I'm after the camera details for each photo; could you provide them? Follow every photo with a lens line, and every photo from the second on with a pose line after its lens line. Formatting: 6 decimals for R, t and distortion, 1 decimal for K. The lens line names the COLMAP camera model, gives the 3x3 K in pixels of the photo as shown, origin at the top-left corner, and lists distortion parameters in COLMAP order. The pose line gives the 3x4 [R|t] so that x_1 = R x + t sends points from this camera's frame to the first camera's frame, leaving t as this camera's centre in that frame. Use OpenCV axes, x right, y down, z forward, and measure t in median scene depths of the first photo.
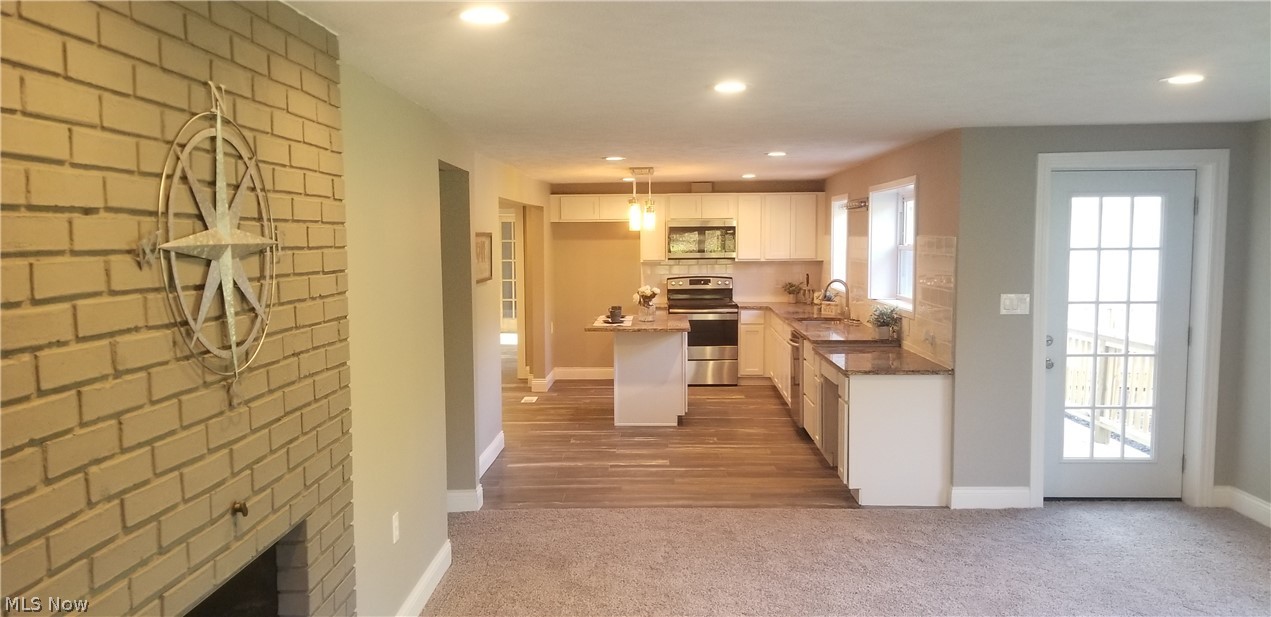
lens RADIAL K [[982.0, 0, 631.3], [0, 982.0, 319.3], [0, 0, 1]] dist [0.126721, -0.155479]
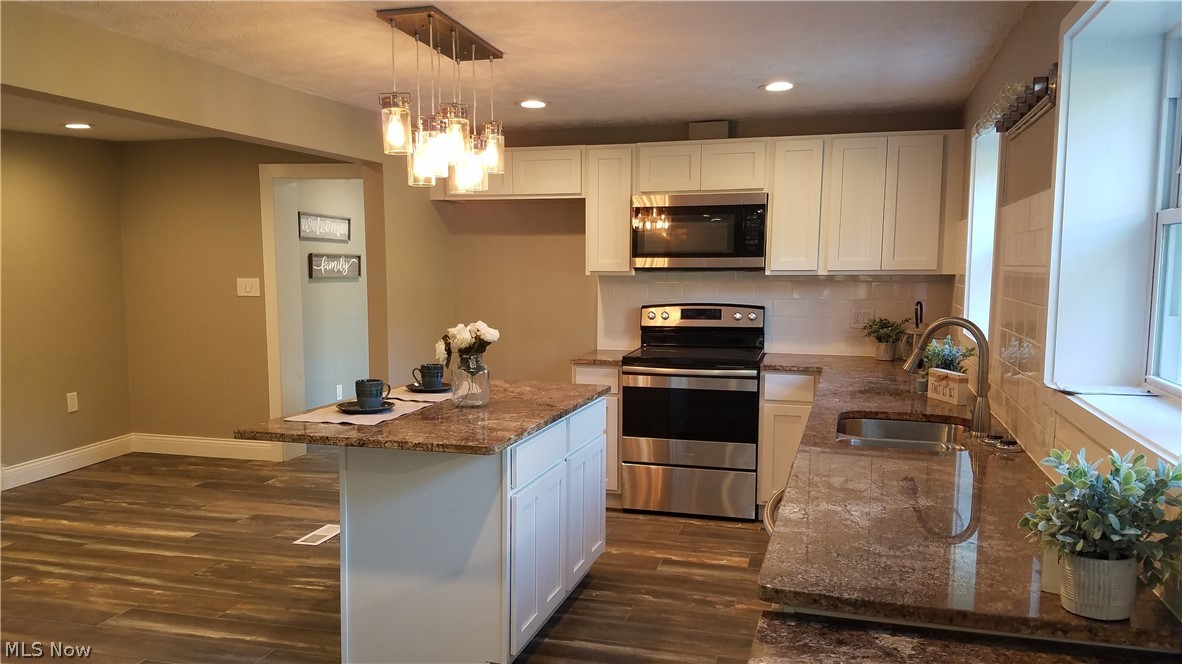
lens RADIAL K [[902.5, 0, 554.1], [0, 902.5, 355.9], [0, 0, 1]] dist [0.089987, -0.005284]
pose [[0.961290, 0.033788, -0.273458, 0.129310], [-0.028292, 0.999311, 0.024017, -0.025035], [0.274081, -0.015350, 0.961584, 0.514660]]
